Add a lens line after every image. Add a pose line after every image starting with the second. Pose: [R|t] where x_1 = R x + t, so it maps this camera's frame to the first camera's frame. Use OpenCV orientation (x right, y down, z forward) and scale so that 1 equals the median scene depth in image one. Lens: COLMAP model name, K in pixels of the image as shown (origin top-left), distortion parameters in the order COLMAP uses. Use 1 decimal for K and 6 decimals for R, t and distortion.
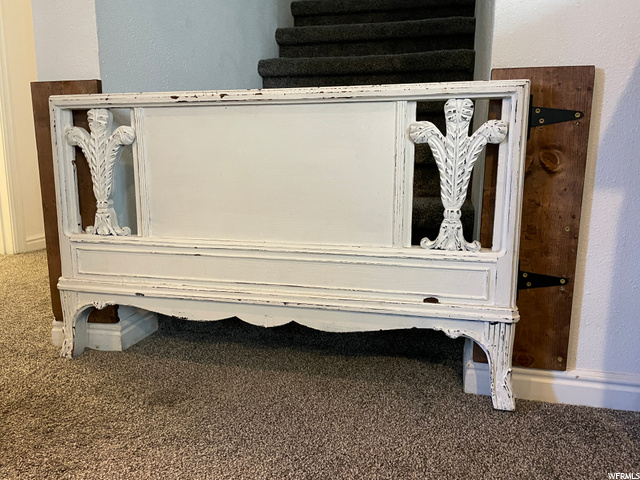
lens RADIAL K [[507.8, 0, 320.7], [0, 507.8, 240.1], [0, 0, 1]] dist [0.008384, 0.001728]
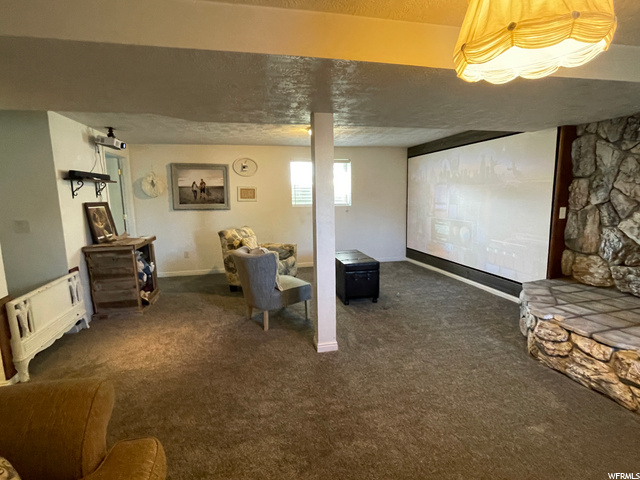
lens RADIAL K [[321.1, 0, 318.4], [0, 321.1, 240.7], [0, 0, 1]] dist [-0.016210, 0.000235]
pose [[-0.461150, -0.121918, 0.878907, -3.124830], [0.182157, 0.956412, 0.228244, -0.760129], [-0.868424, 0.265354, -0.418841, 0.040011]]
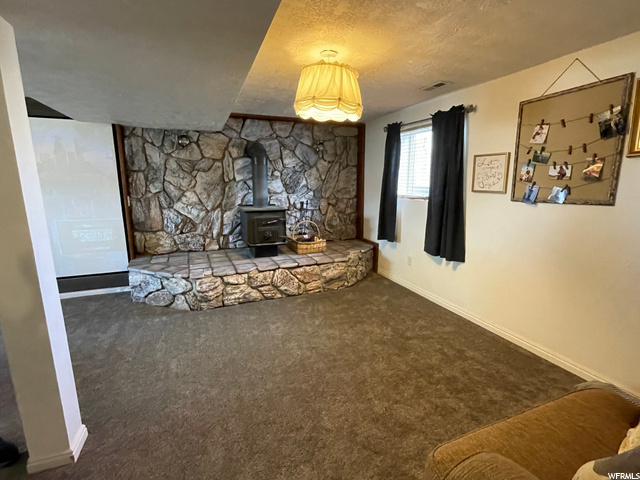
lens RADIAL K [[307.3, 0, 314.7], [0, 307.3, 235.8], [0, 0, 1]] dist [0.003446, 0.000575]
pose [[-0.812294, 0.103110, -0.574062, -1.279977], [-0.108084, 0.940590, 0.321881, -0.852303], [0.573146, 0.323509, -0.752891, 0.523862]]
